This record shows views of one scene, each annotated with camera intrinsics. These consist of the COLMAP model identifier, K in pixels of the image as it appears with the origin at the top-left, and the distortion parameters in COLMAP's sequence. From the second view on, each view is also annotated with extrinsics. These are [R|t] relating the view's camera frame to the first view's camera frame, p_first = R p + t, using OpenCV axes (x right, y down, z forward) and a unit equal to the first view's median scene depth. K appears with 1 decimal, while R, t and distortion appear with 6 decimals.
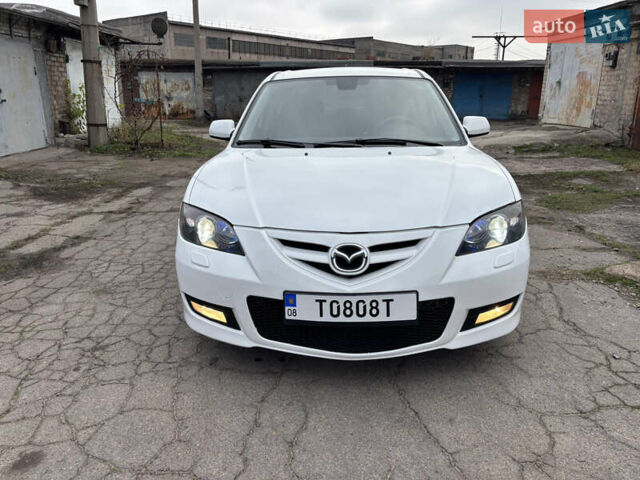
lens RADIAL K [[483.0, 0, 317.0], [0, 483.0, 239.6], [0, 0, 1]] dist [0.045546, -0.052442]
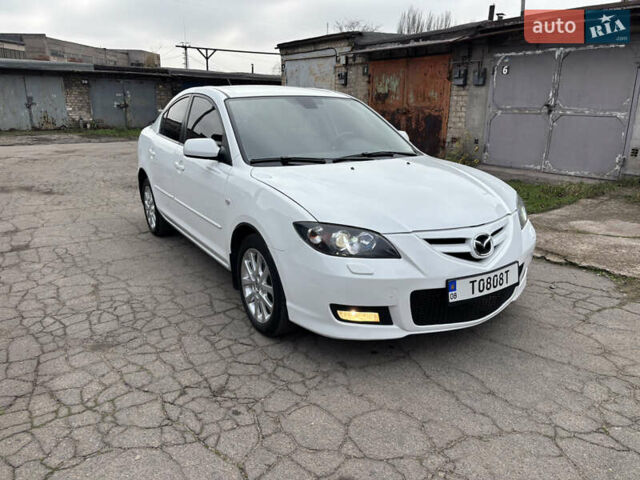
lens RADIAL K [[483.0, 0, 316.4], [0, 483.0, 241.2], [0, 0, 1]] dist [0.045546, -0.052442]
pose [[0.824045, -0.142632, 0.548276, -0.916388], [0.147567, 0.988420, 0.035344, -0.075751], [-0.546968, 0.051782, 0.835550, 0.136894]]
